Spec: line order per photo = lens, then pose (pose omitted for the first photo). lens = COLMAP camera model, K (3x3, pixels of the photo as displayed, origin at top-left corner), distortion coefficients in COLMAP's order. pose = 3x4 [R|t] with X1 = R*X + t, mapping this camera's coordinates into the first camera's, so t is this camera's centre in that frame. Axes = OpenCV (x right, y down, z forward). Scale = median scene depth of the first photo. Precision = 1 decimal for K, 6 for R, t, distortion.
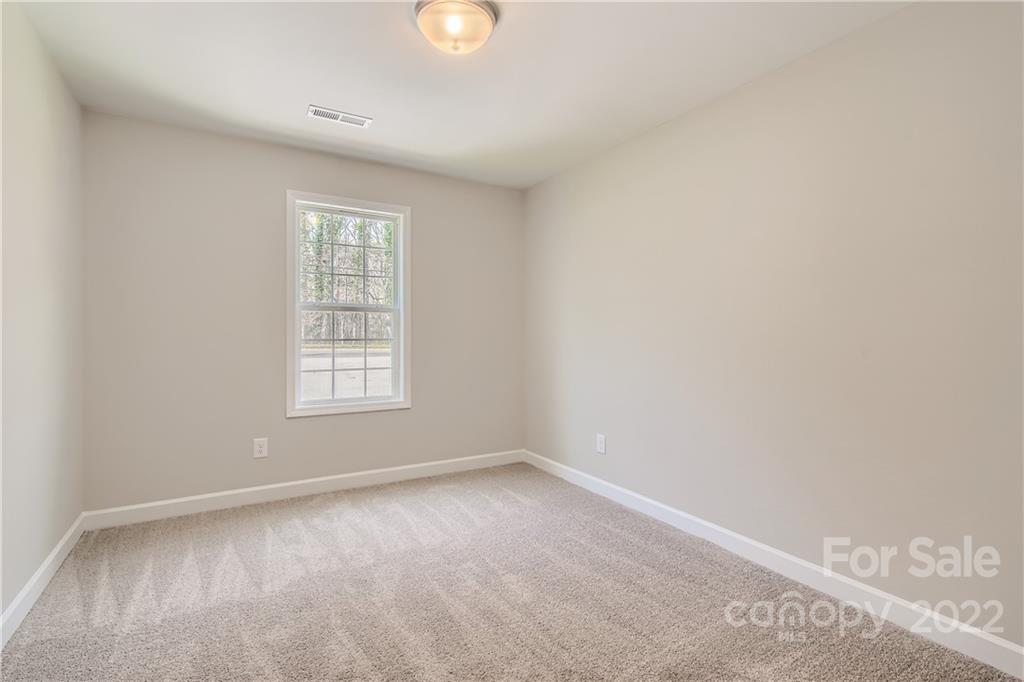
lens RADIAL K [[484.1, 0, 510.8], [0, 484.1, 336.6], [0, 0, 1]] dist [-0.000308, -0.000331]
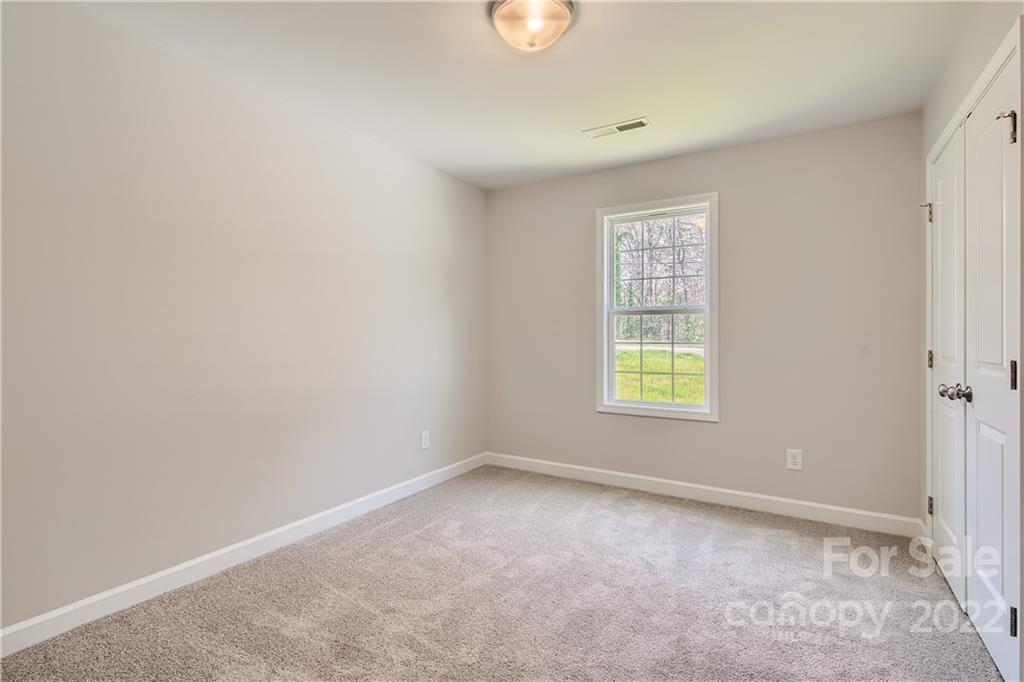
lens RADIAL K [[489.0, 0, 512.0], [0, 489.0, 341.0], [0, 0, 1]] dist [0.000906, -0.000030]
pose [[0.461149, 0.002099, -0.887320, 0.408194], [-0.007308, 0.999972, -0.001432, 0.005990], [0.887293, 0.007145, 0.461152, 0.267496]]
